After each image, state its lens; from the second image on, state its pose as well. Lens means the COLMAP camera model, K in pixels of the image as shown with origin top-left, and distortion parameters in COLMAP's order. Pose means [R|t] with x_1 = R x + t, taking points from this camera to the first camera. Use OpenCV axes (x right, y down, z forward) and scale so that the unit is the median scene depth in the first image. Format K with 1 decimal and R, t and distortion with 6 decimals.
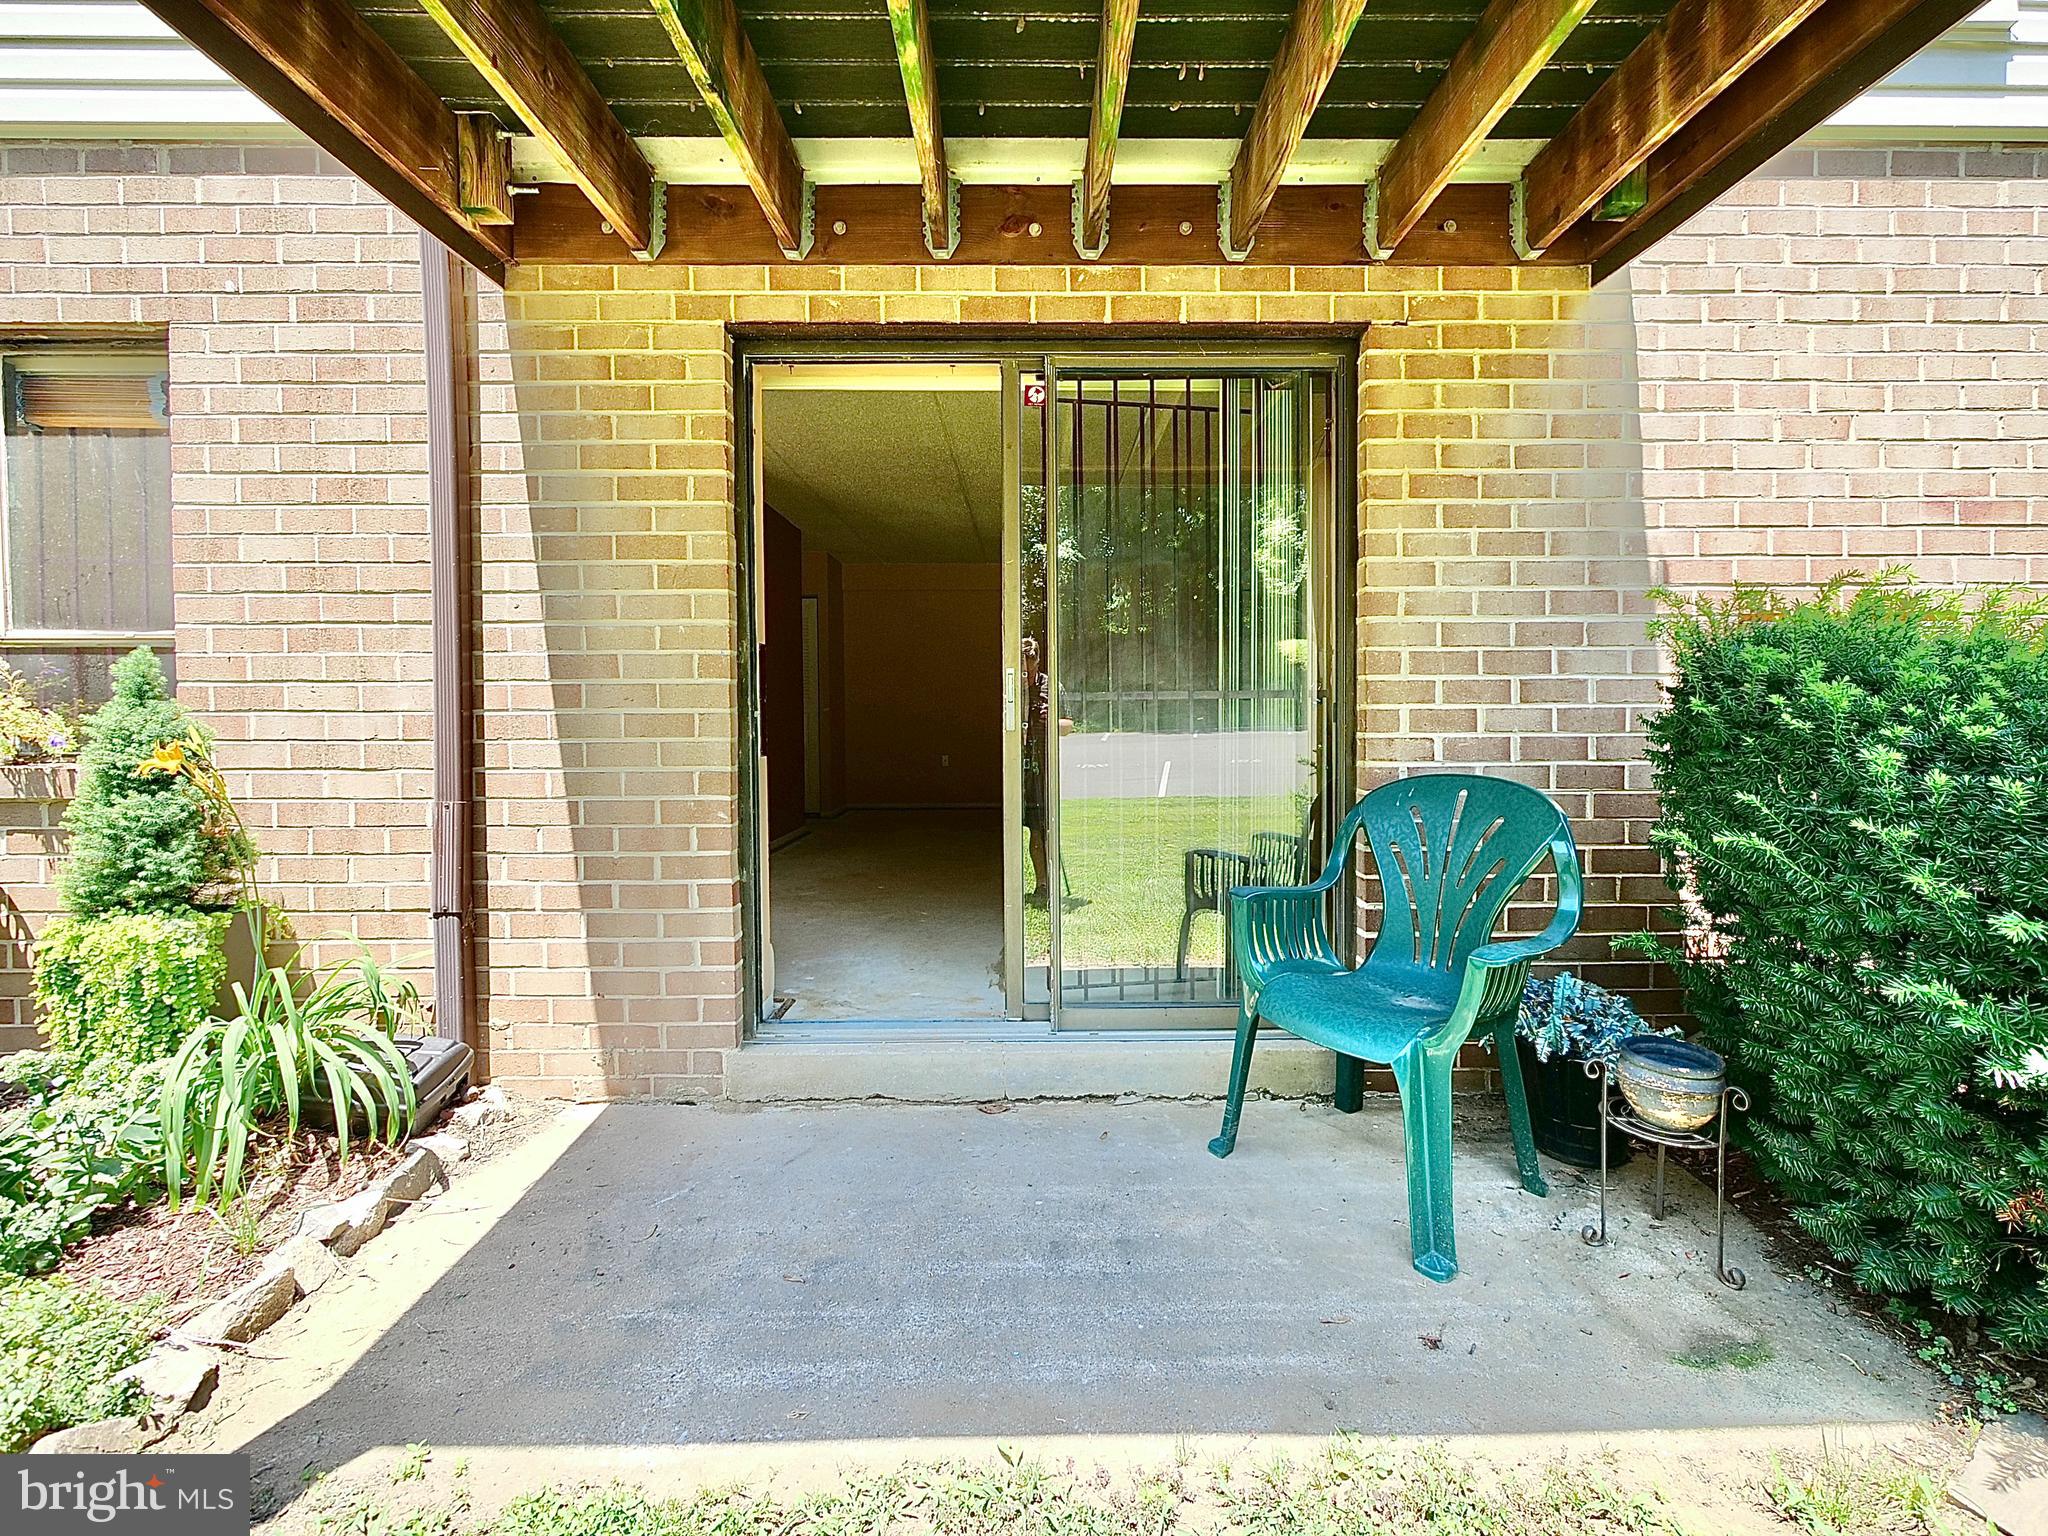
lens RADIAL K [[913.6, 0, 1043.0], [0, 913.6, 725.6], [0, 0, 1]] dist [-0.001138, 0.000153]
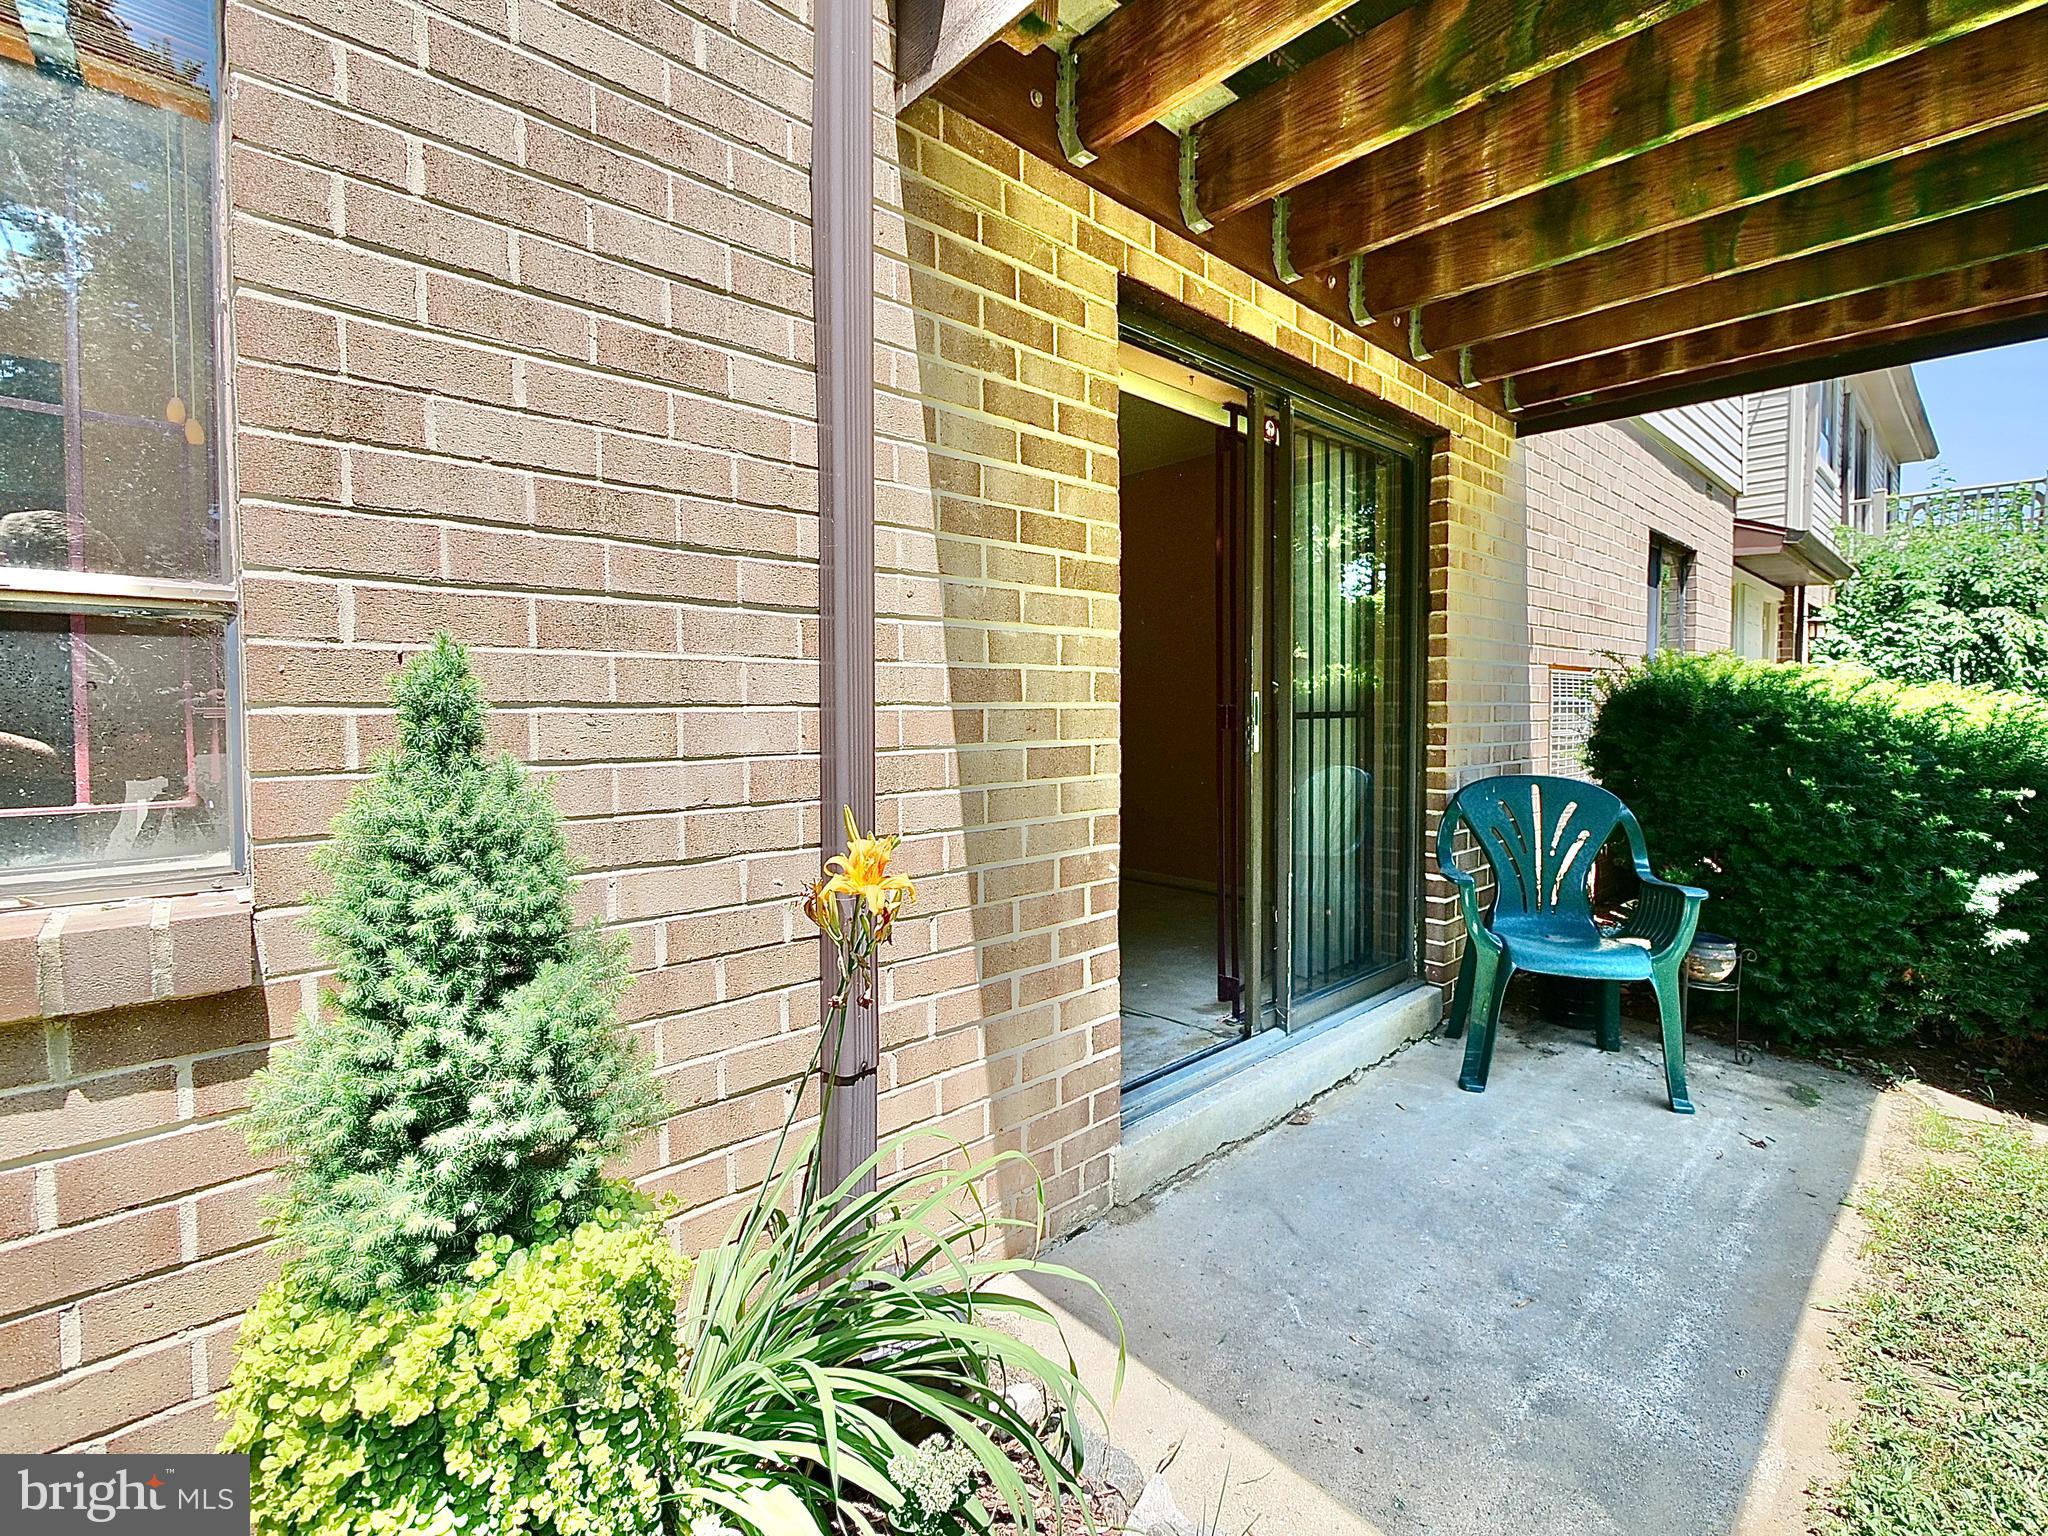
lens RADIAL K [[913.6, 0, 1043.0], [0, 913.6, 725.6], [0, 0, 1]] dist [-0.001138, 0.000153]
pose [[0.735809, -0.012988, 0.677064, -0.964350], [0.009333, 0.999916, 0.009039, -0.038762], [-0.677125, -0.000332, 0.735868, 0.436839]]
